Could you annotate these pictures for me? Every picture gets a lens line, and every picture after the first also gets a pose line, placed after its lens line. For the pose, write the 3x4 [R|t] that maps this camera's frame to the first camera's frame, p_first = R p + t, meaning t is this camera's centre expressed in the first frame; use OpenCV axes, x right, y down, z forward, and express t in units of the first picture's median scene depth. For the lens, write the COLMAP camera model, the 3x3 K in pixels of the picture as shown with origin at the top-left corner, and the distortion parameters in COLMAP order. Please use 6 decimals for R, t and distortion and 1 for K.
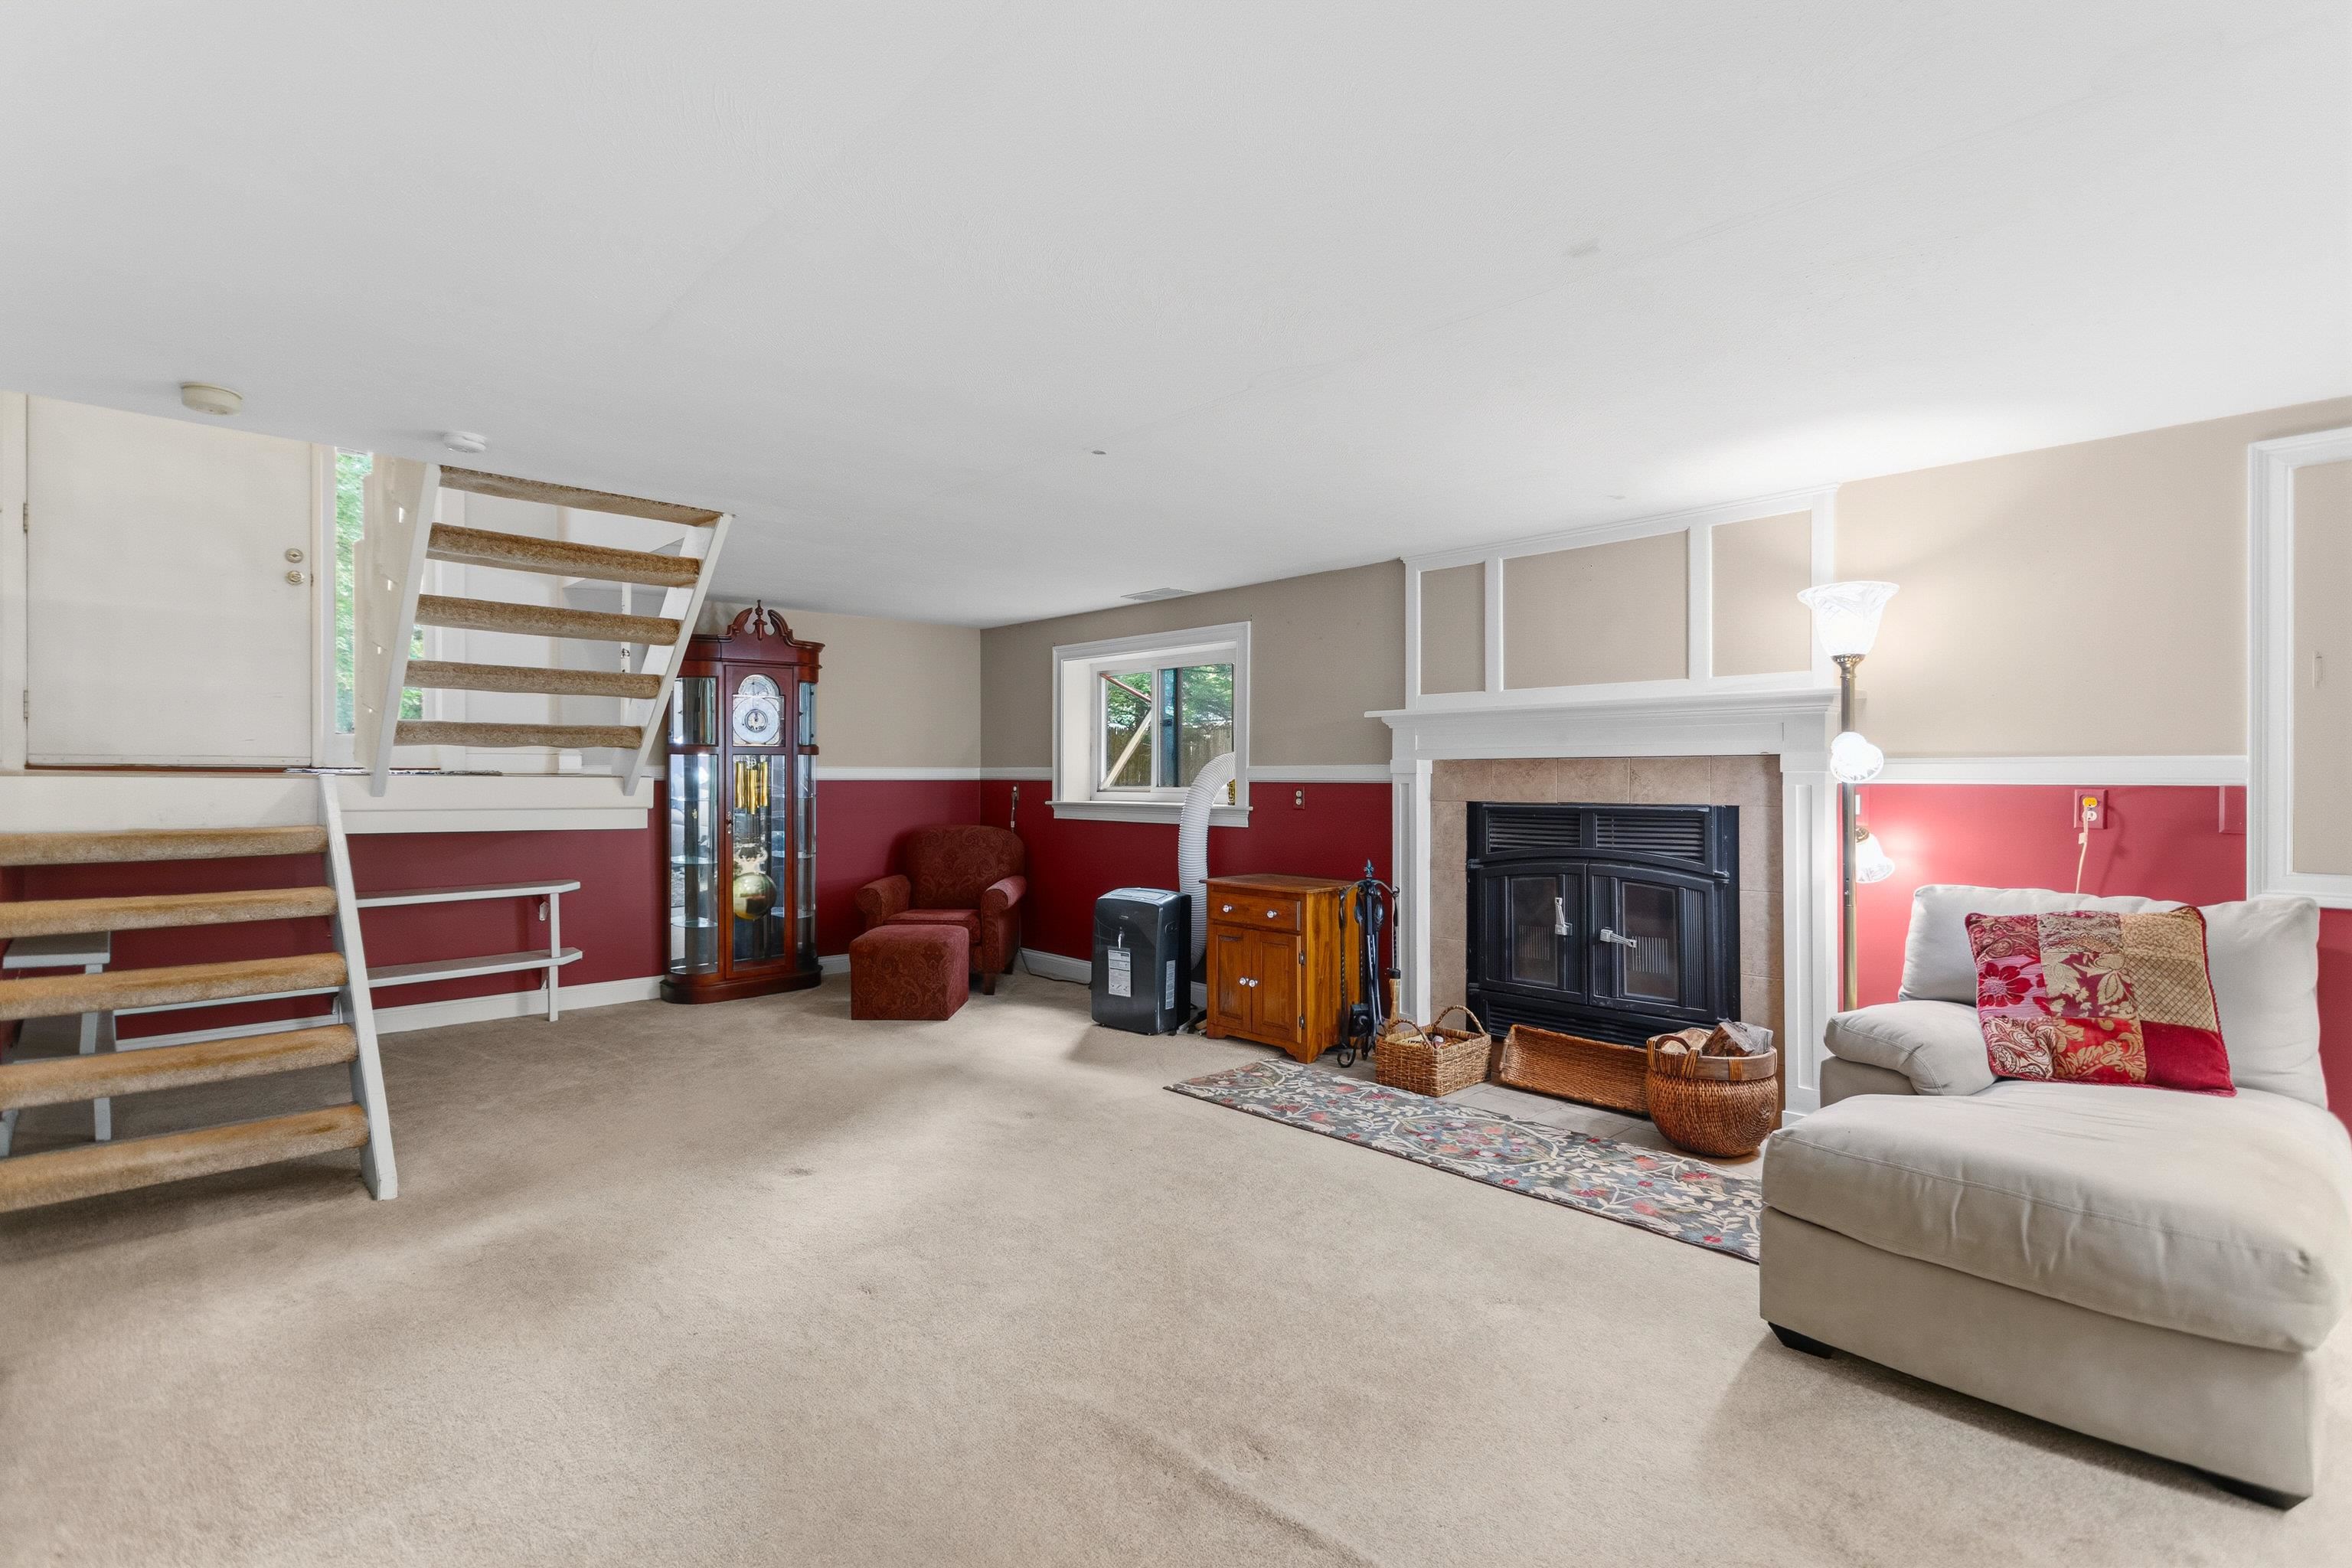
lens RADIAL K [[1112.6, 0, 1187.0], [0, 1112.6, 775.9], [0, 0, 1]] dist [-0.000665, 0.002137]
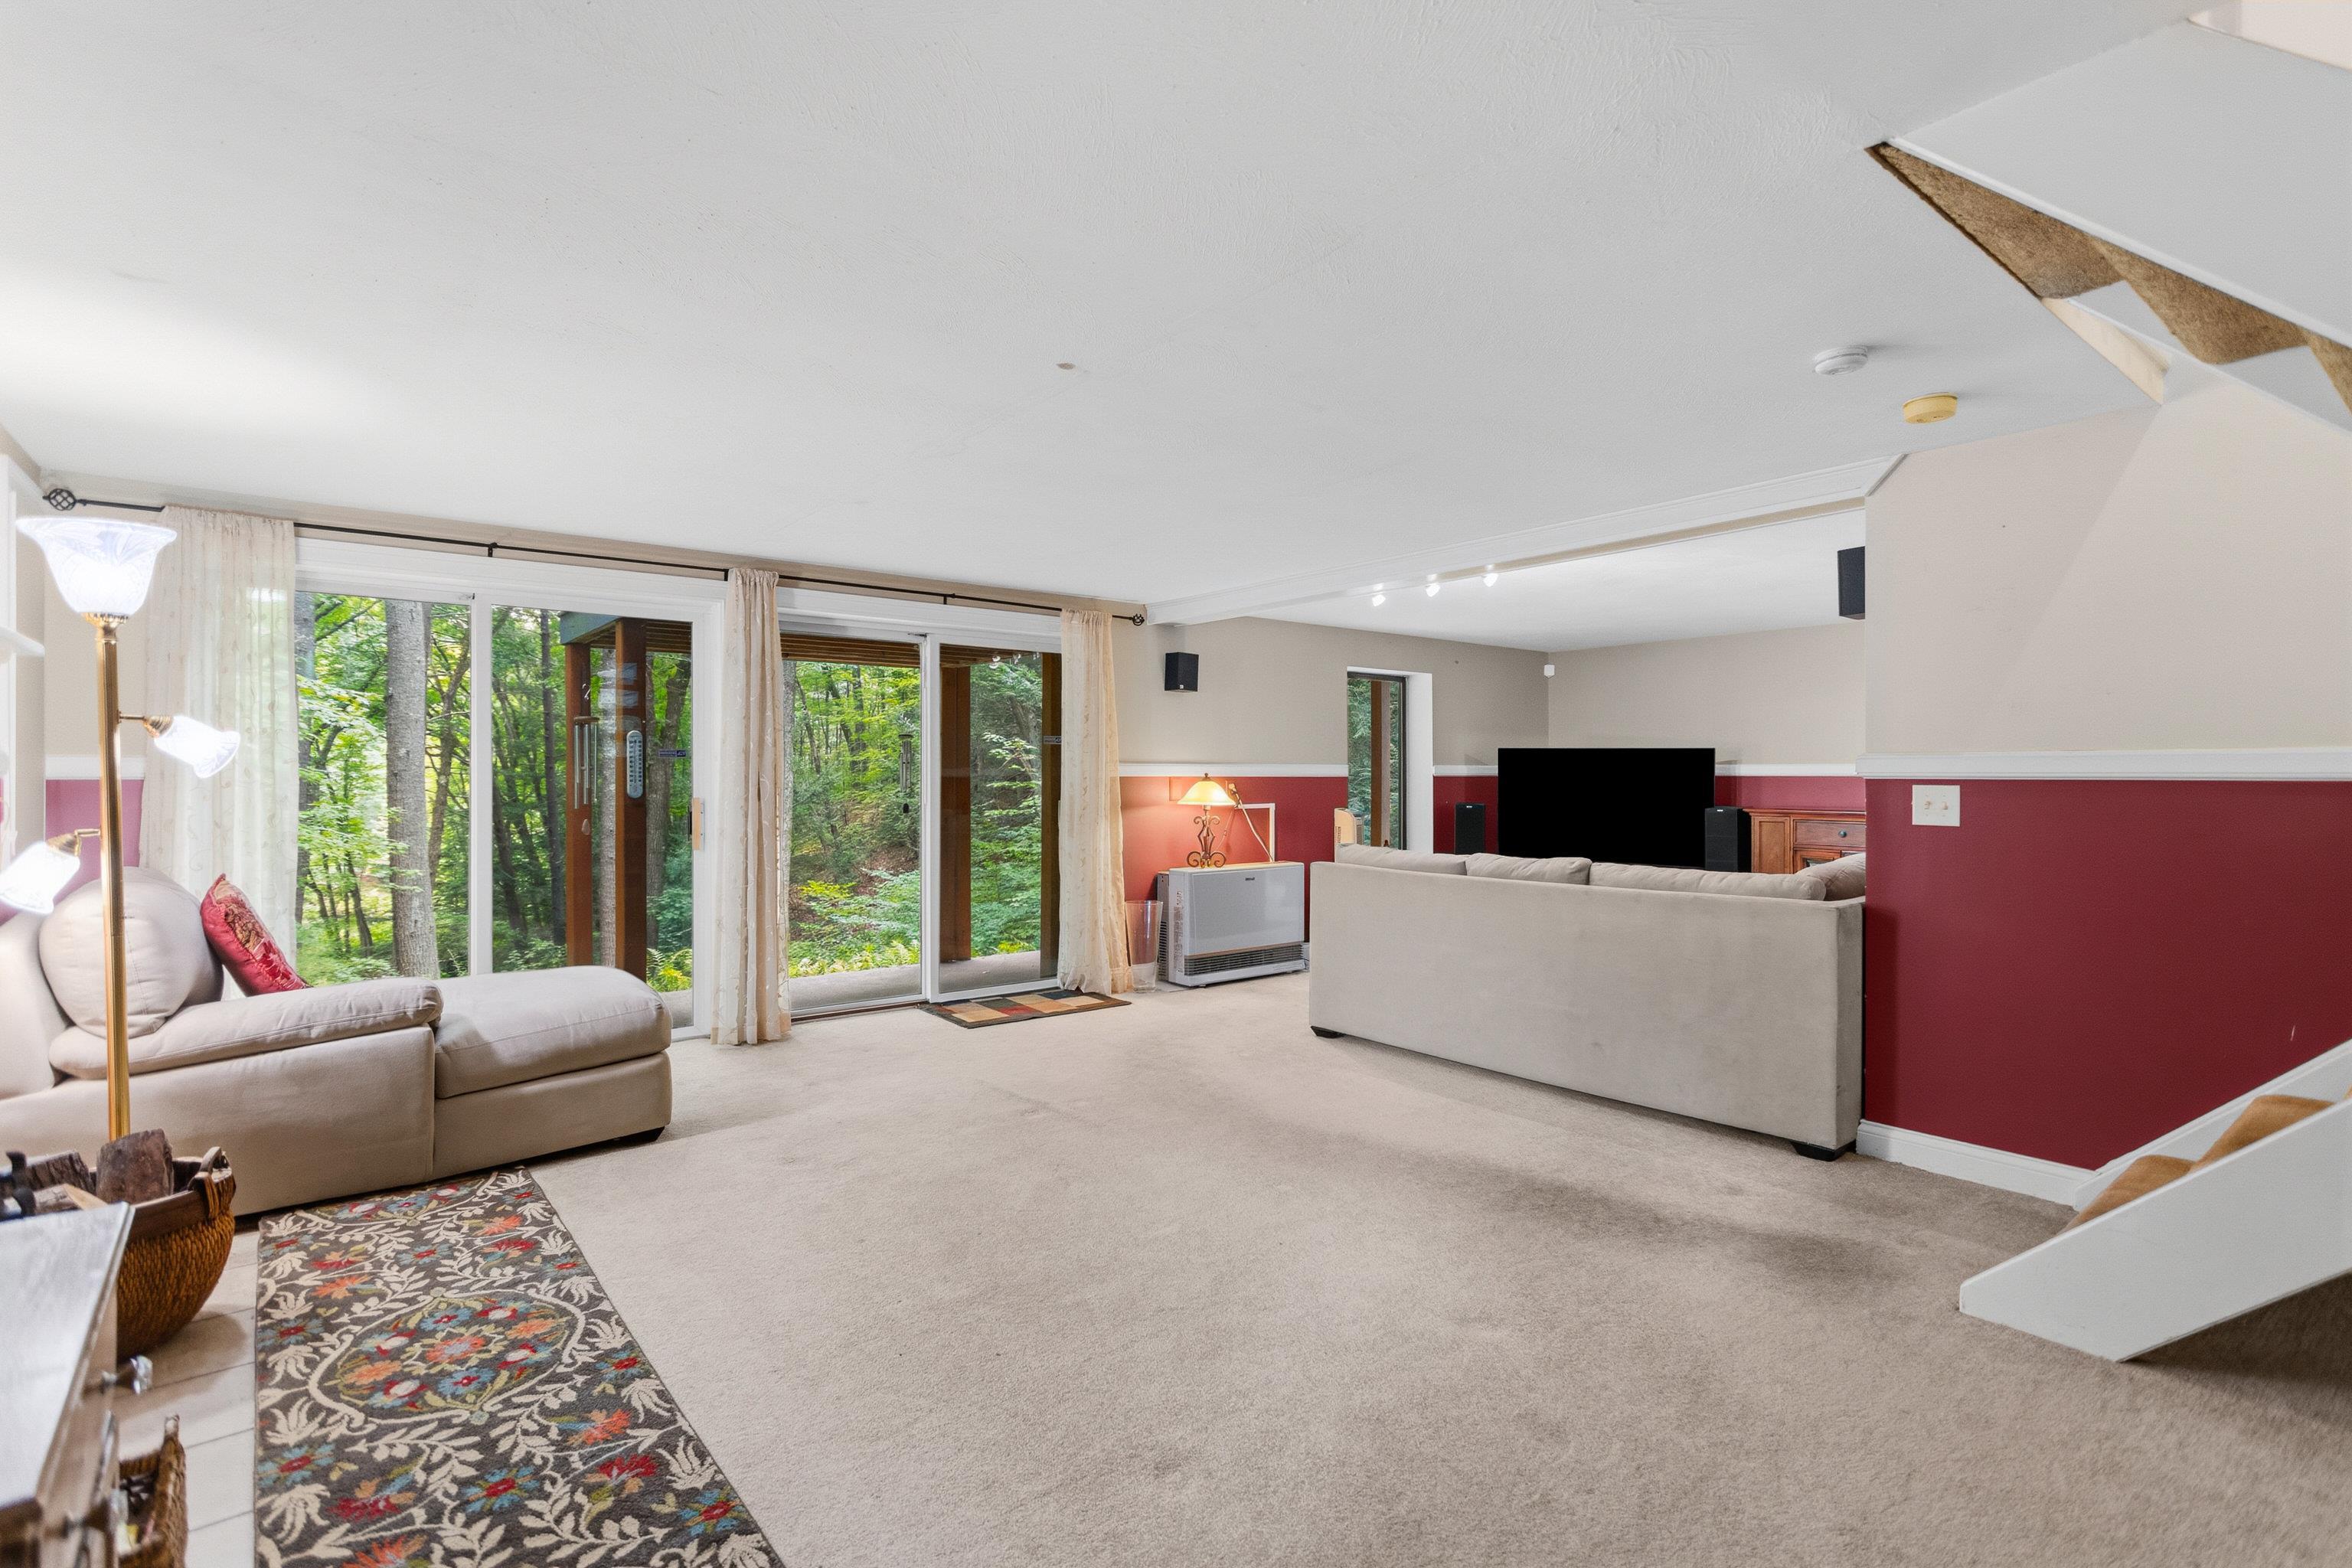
lens RADIAL K [[1112.6, 0, 1202.7], [0, 1112.6, 779.5], [0, 0, 1]] dist [-0.000665, 0.002137]
pose [[-0.997435, -0.002099, 0.071553, -0.176599], [-0.001489, 0.999962, 0.008574, -0.000216], [-0.071568, 0.008445, -0.997400, 1.355865]]
